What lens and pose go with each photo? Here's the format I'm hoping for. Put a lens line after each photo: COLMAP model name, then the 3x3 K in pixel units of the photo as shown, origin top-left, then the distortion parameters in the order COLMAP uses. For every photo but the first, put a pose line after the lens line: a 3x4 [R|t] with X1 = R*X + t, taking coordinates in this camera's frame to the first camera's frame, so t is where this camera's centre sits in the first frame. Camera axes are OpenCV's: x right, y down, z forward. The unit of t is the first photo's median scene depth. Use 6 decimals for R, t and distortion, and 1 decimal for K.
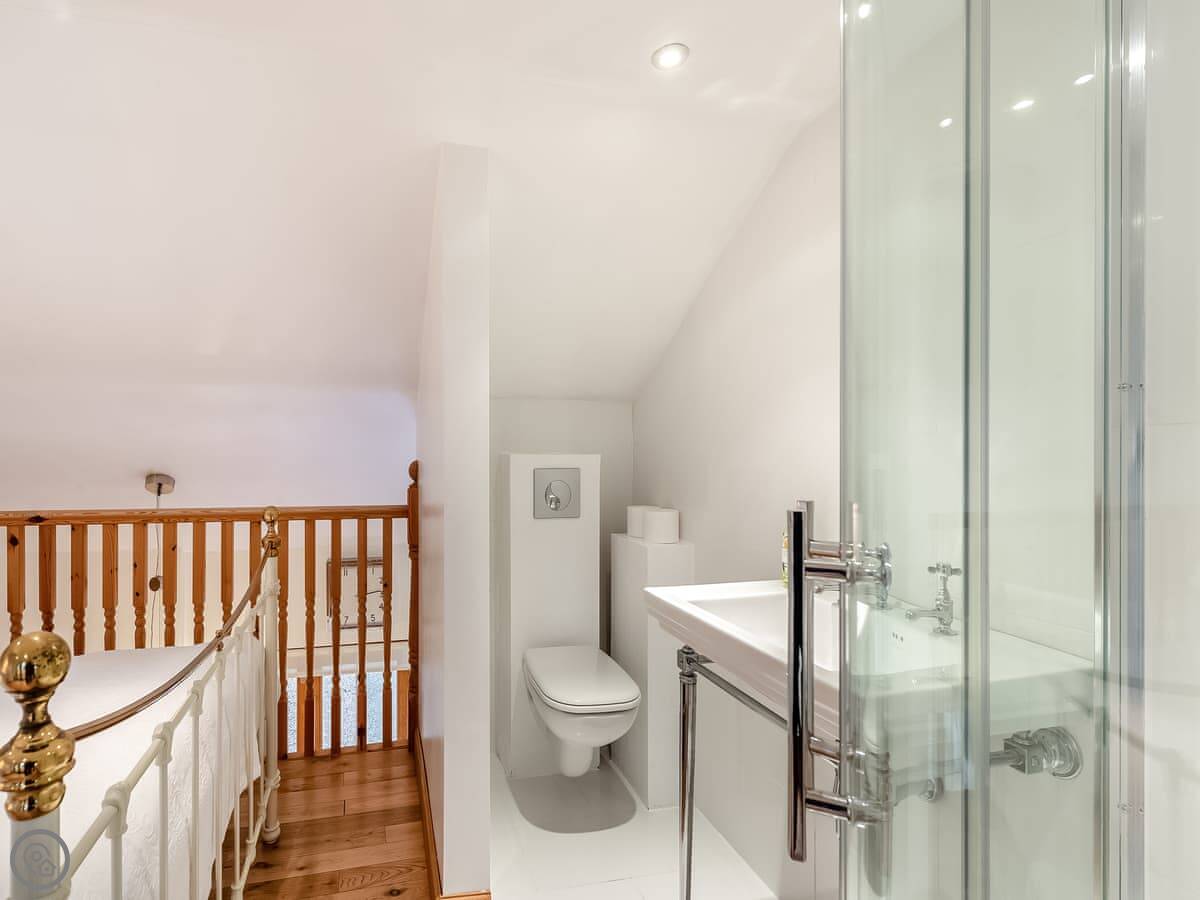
lens RADIAL K [[527.2, 0, 599.5], [0, 527.2, 455.0], [0, 0, 1]] dist [0.011901, -0.002828]
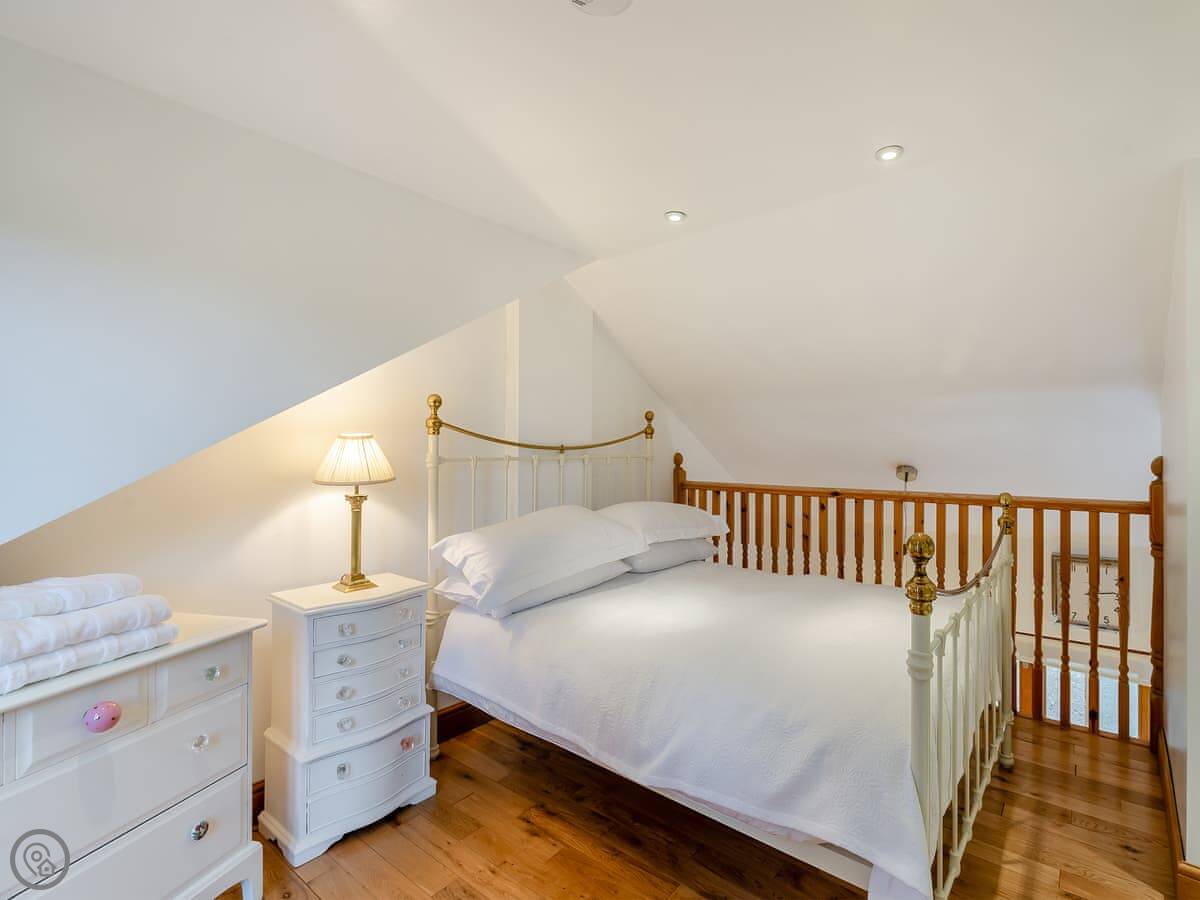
lens RADIAL K [[600.3, 0, 599.9], [0, 600.3, 454.7], [0, 0, 1]] dist [0.006131, 0.000238]
pose [[0.449923, 0.007581, -0.893035, 0.170840], [-0.000622, 0.999966, 0.008175, -0.001258], [0.893067, -0.003123, 0.449913, -0.399698]]
